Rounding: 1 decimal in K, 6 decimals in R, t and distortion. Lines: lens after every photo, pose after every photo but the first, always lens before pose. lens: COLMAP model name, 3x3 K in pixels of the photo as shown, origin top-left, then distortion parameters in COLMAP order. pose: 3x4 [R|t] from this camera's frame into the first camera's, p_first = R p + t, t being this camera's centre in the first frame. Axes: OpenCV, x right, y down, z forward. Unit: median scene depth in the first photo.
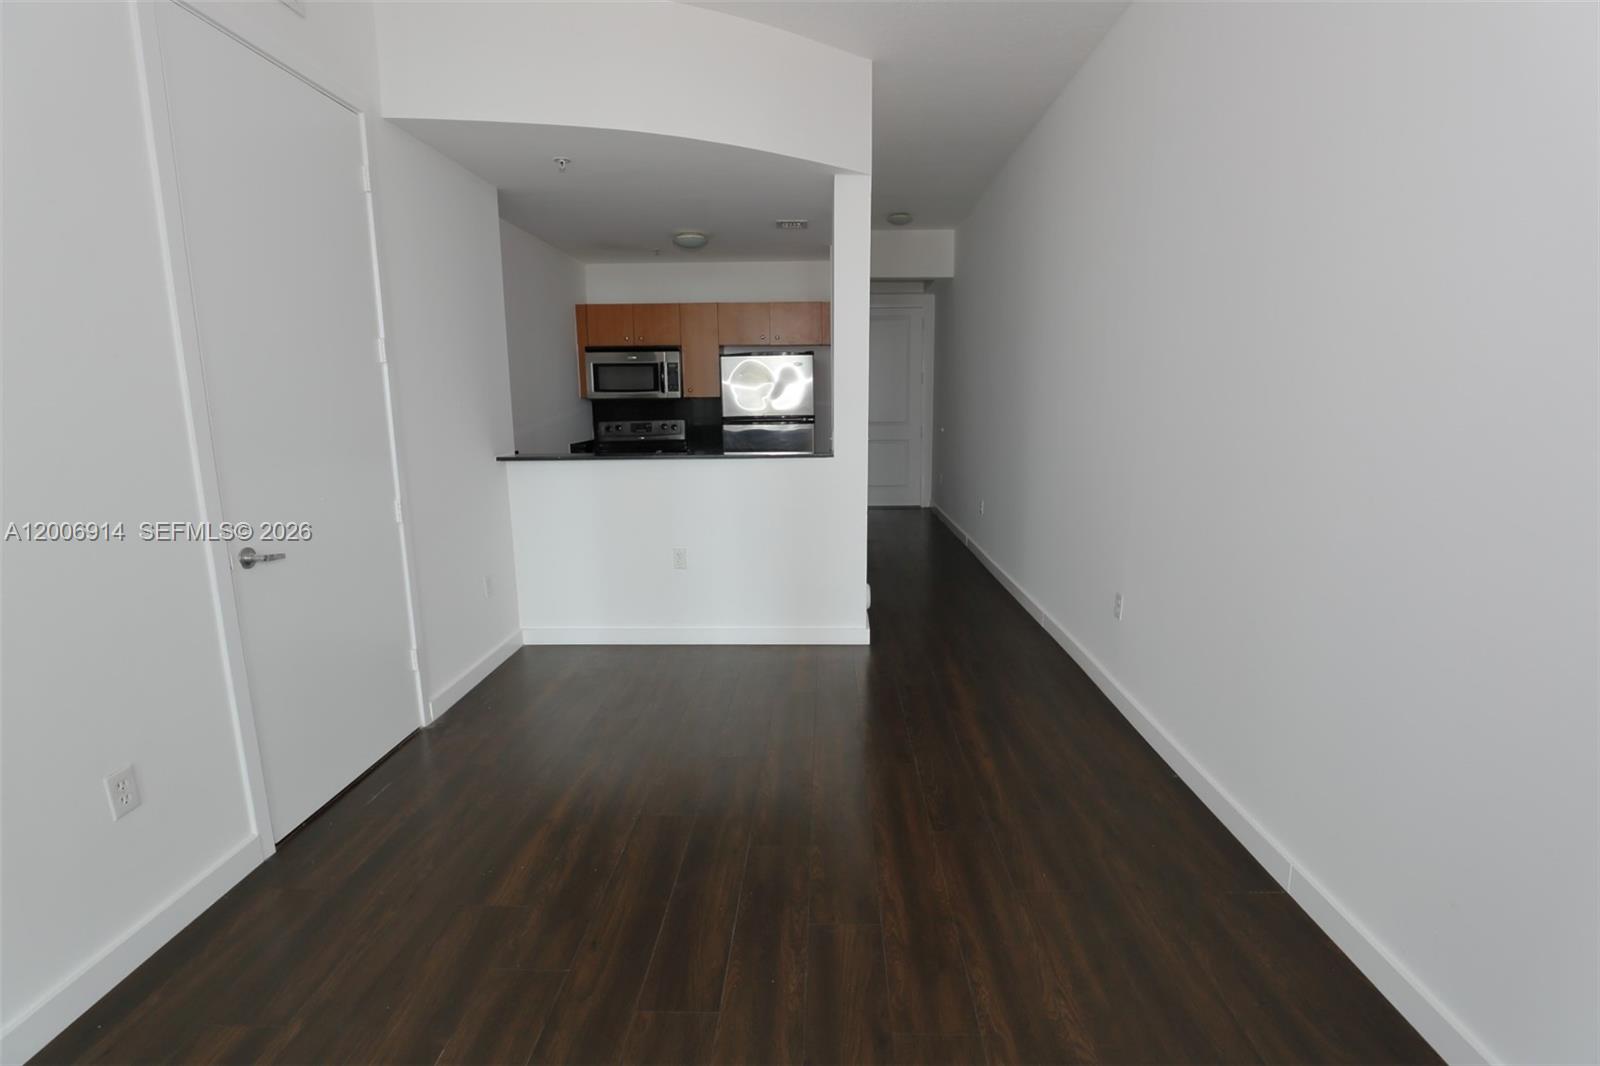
lens RADIAL K [[727.3, 0, 810.9], [0, 727.3, 531.6], [0, 0, 1]] dist [-0.028760, 0.000315]
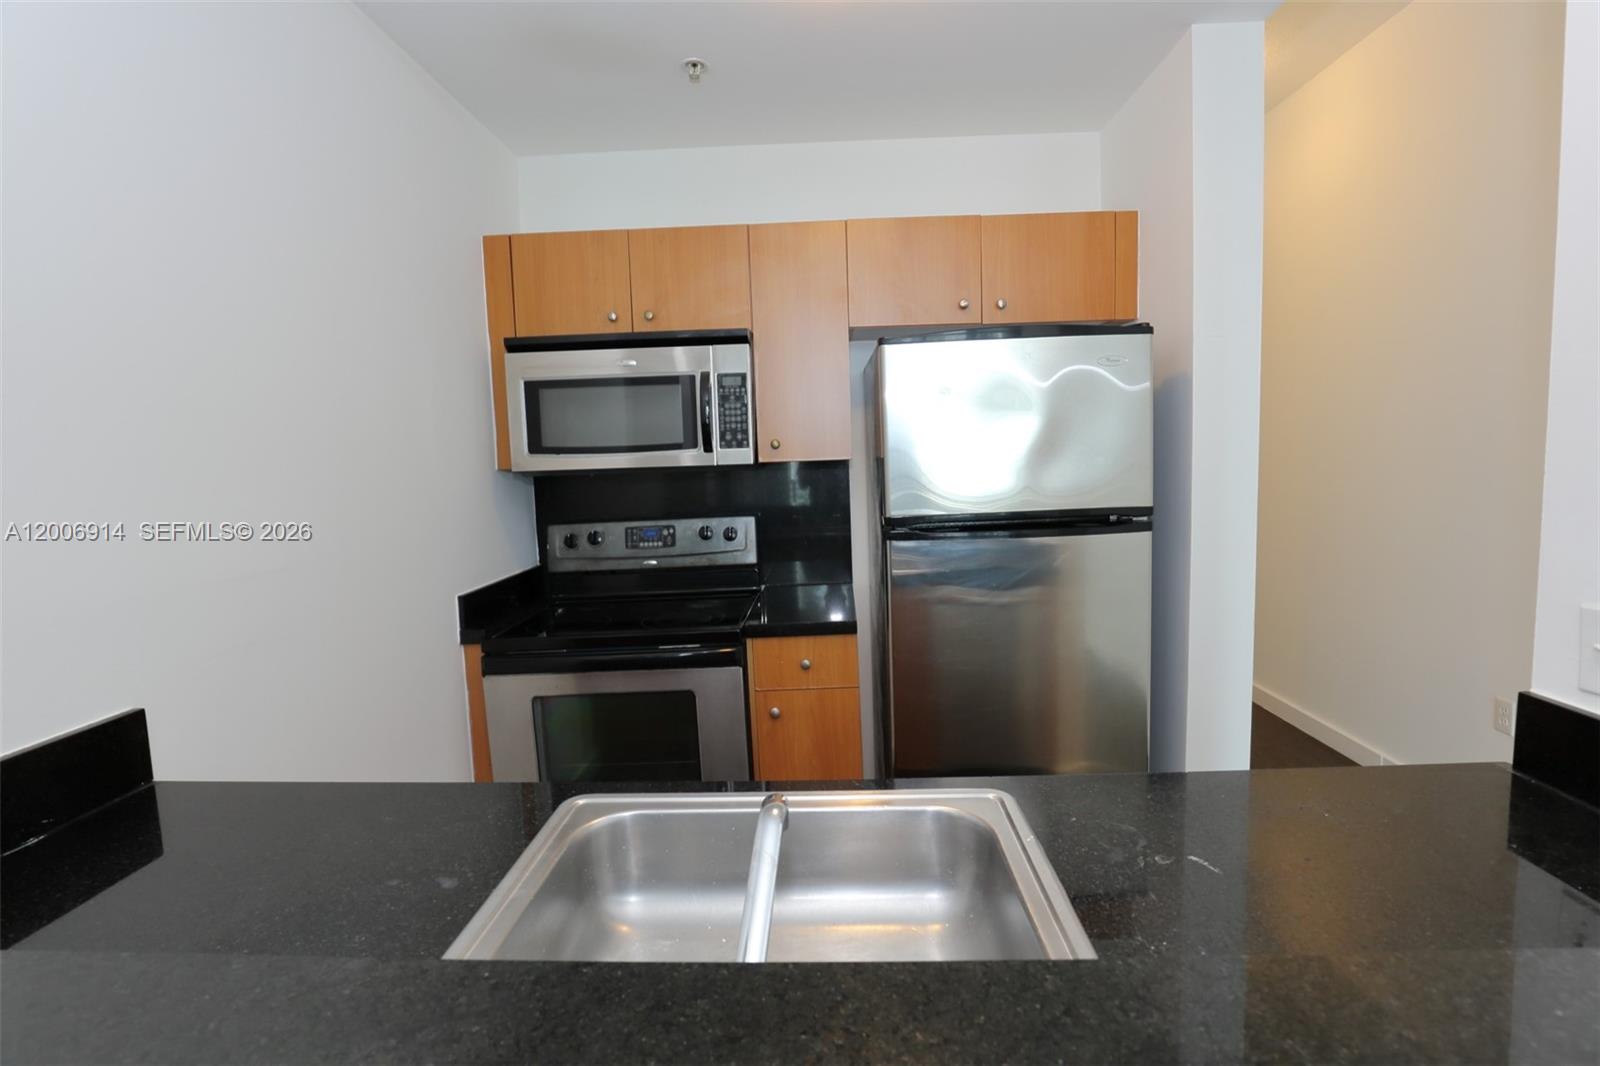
lens RADIAL K [[727.3, 0, 810.9], [0, 727.3, 531.6], [0, 0, 1]] dist [-0.028760, 0.000315]
pose [[0.999696, -0.021099, -0.012719, -0.144440], [0.019974, 0.996359, -0.082880, -0.116303], [0.014421, 0.082601, 0.996478, 0.620568]]
